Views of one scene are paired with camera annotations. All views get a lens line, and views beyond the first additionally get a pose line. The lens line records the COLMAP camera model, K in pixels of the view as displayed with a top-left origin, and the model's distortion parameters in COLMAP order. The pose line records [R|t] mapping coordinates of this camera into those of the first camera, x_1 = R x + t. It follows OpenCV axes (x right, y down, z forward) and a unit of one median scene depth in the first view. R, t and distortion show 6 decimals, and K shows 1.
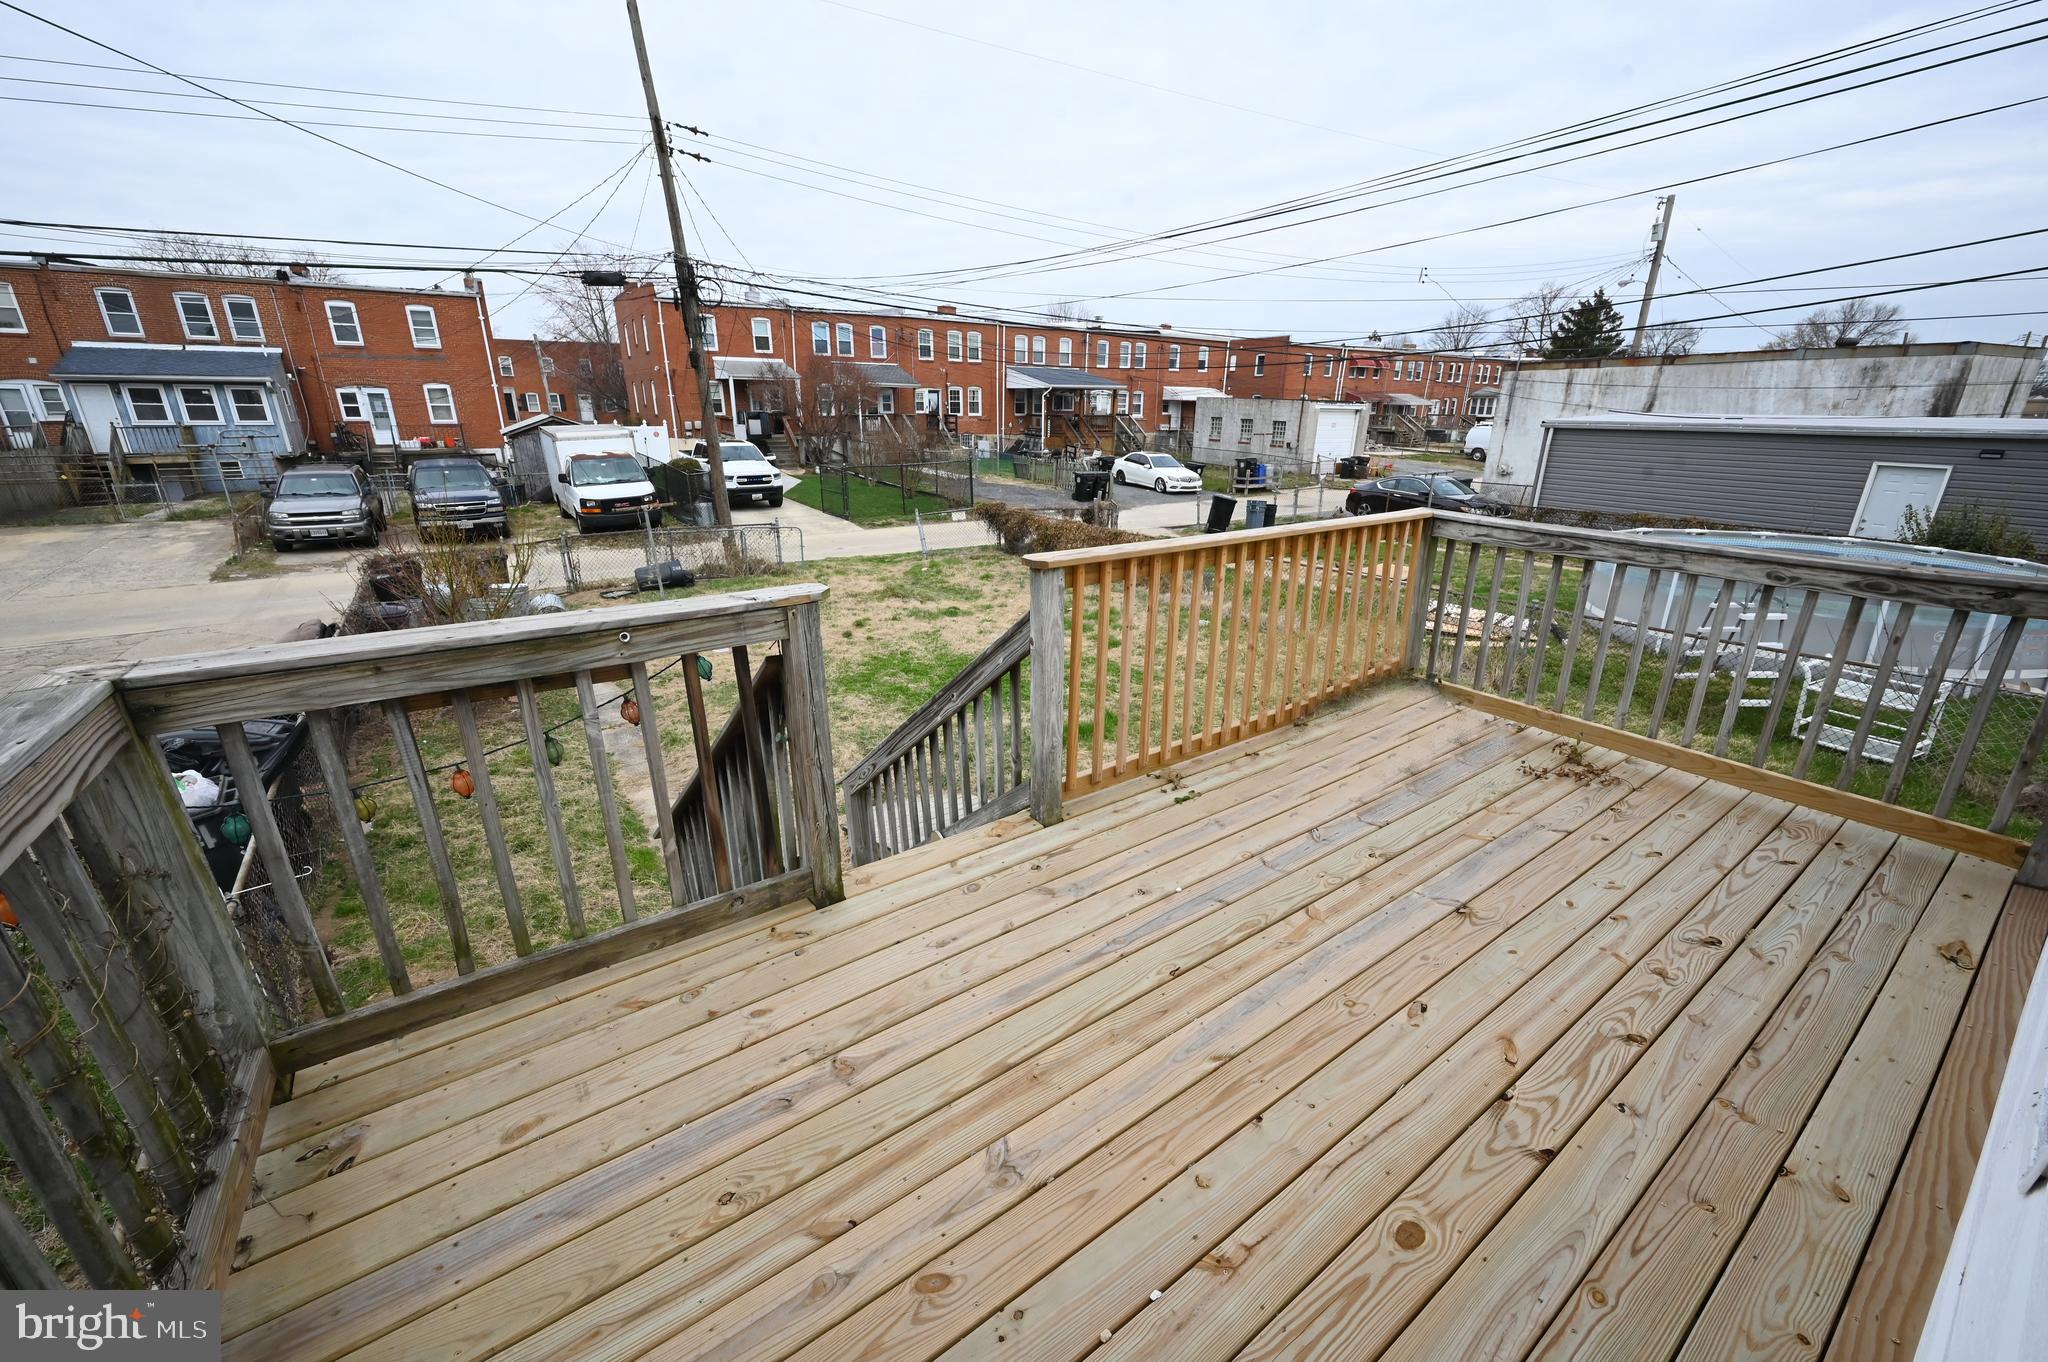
lens RADIAL K [[796.3, 0, 1029.8], [0, 796.3, 690.4], [0, 0, 1]] dist [-0.002422, -0.000009]
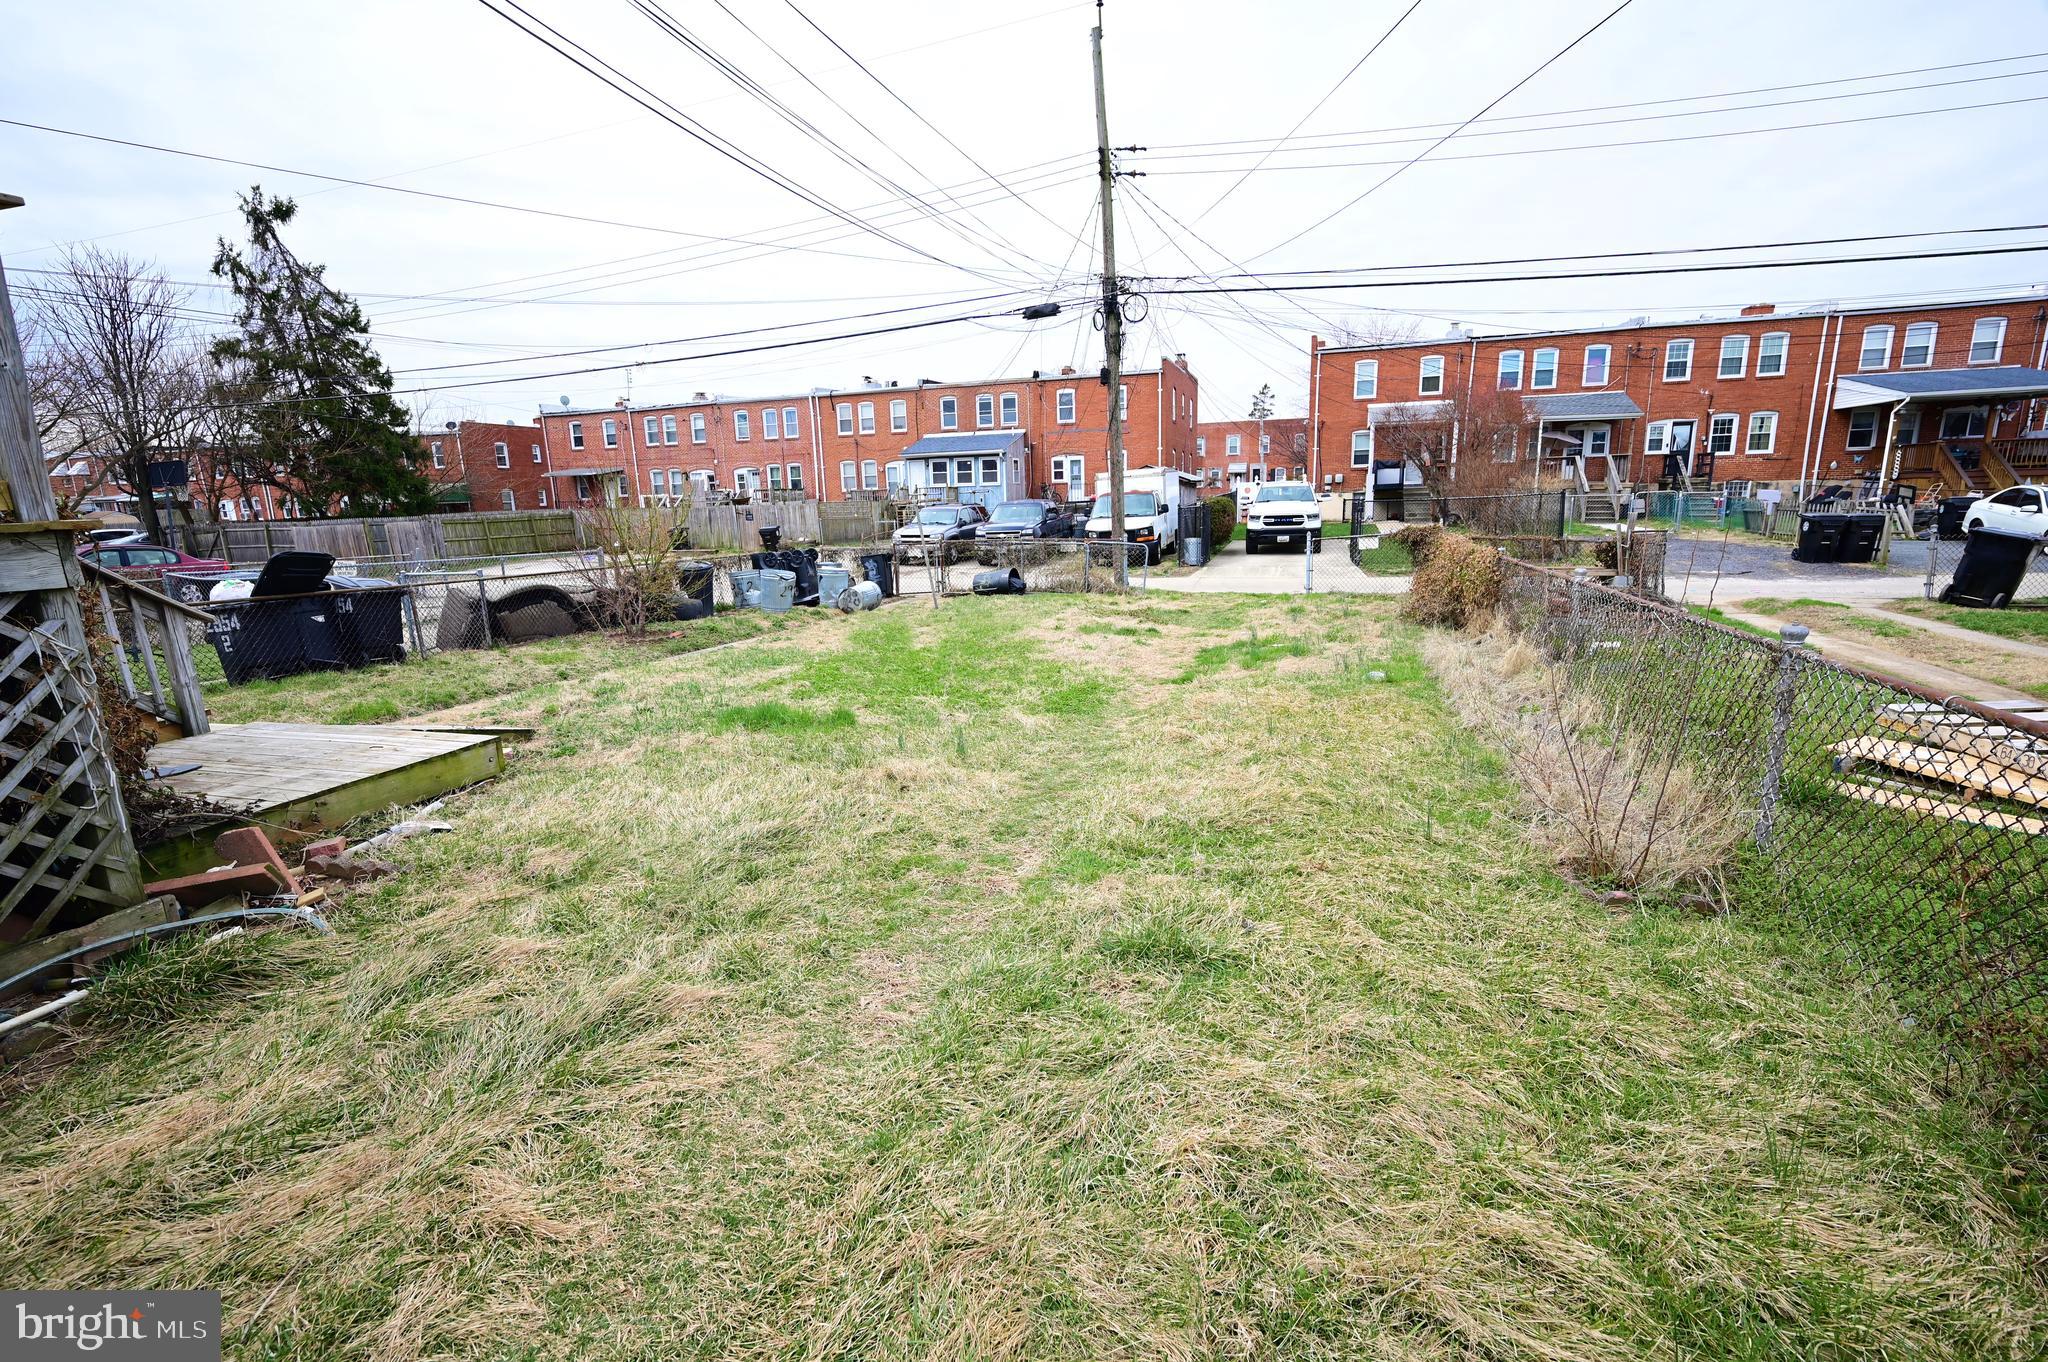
lens RADIAL K [[869.9, 0, 1023.9], [0, 869.9, 679.4], [0, 0, 1]] dist [-0.001701, -0.000448]
pose [[0.633709, 0.133496, -0.761966, 0.140001], [-0.227090, 0.973702, -0.018273, -0.004693], [0.739488, 0.184615, 0.647360, 0.112982]]
